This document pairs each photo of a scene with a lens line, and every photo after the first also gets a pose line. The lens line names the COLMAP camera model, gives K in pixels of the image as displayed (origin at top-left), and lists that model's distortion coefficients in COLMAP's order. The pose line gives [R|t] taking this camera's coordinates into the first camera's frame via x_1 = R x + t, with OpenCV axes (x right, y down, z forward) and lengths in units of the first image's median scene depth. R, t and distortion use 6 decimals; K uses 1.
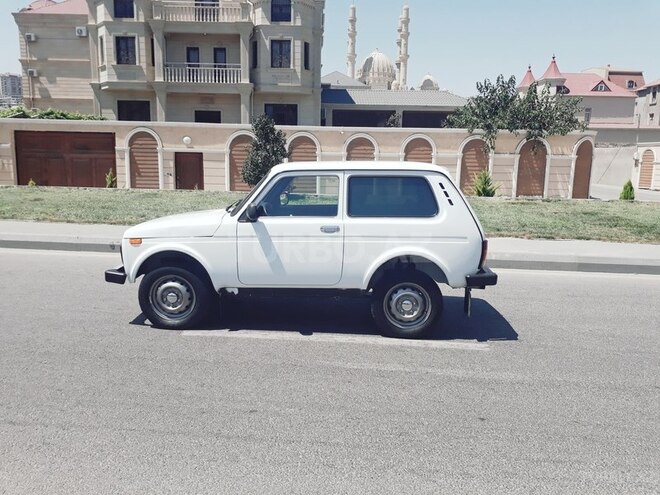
lens RADIAL K [[534.4, 0, 325.4], [0, 534.4, 245.9], [0, 0, 1]] dist [0.013218, -0.002200]
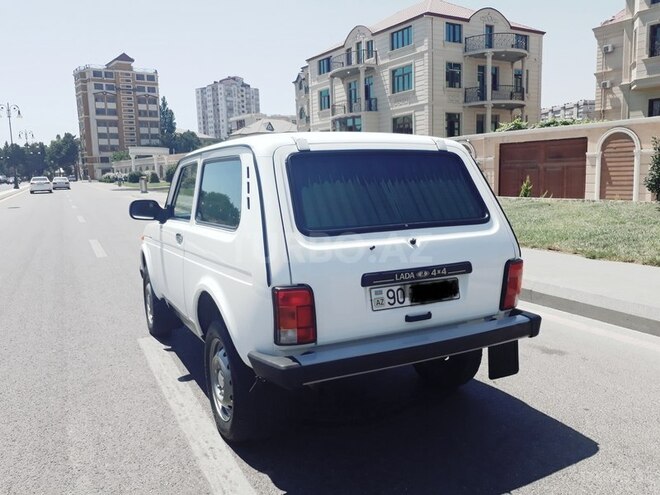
lens RADIAL K [[534.4, 0, 325.4], [0, 534.4, 245.9], [0, 0, 1]] dist [0.013218, -0.002200]
pose [[0.502408, 0.084075, -0.860533, 0.166228], [-0.106625, 0.993689, 0.034834, -0.015950], [0.858031, 0.074253, 0.508202, 0.185129]]
